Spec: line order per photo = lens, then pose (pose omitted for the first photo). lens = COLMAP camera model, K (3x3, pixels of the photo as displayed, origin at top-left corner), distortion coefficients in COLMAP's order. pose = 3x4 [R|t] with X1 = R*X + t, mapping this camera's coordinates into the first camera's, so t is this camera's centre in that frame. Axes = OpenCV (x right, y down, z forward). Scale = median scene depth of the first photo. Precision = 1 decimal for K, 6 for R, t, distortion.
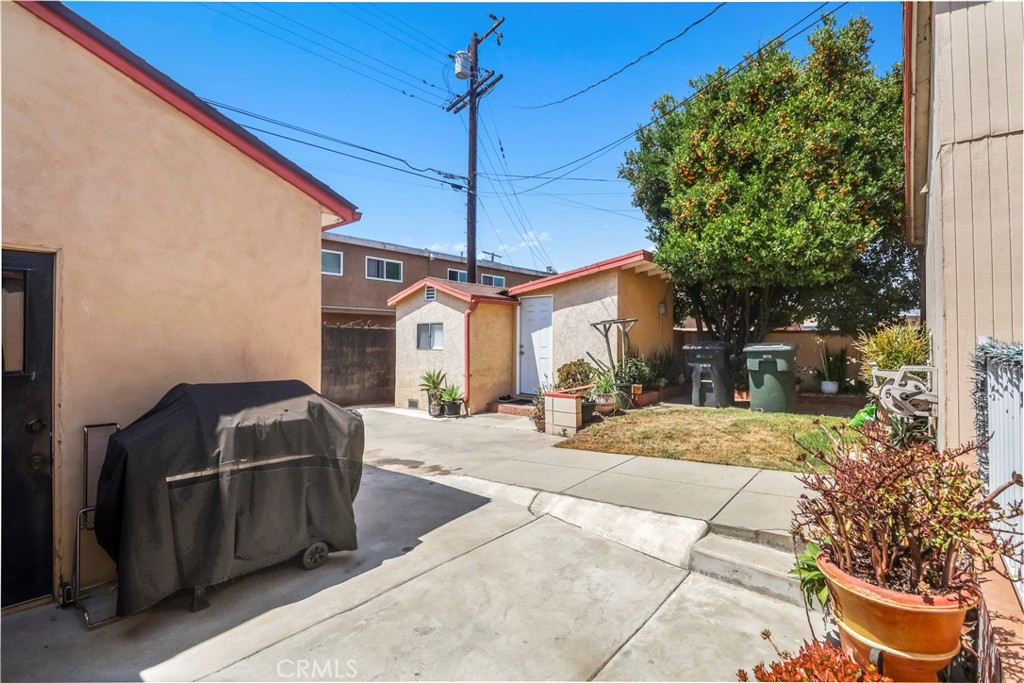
lens RADIAL K [[473.1, 0, 510.9], [0, 473.1, 337.7], [0, 0, 1]] dist [-0.004694, -0.001590]
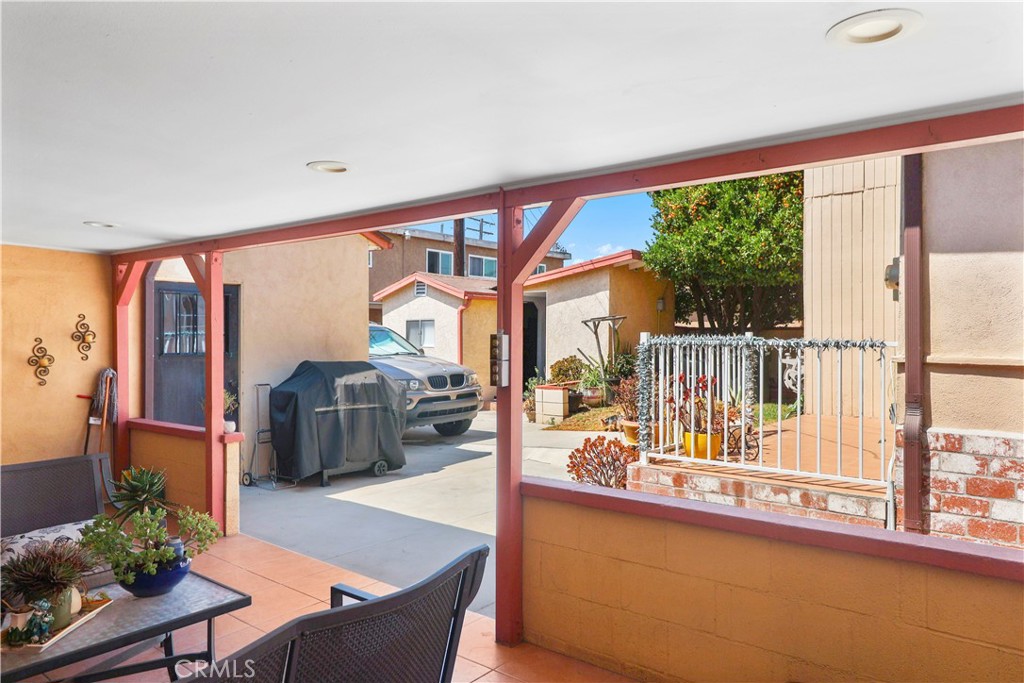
lens RADIAL K [[710.6, 0, 513.0], [0, 710.6, 339.3], [0, 0, 1]] dist [0.000179, 0.000086]
pose [[0.999965, -0.000055, 0.008411, 0.007439], [0.000015, 0.999988, 0.004816, 0.003447], [-0.008411, -0.004815, 0.999953, -0.607743]]
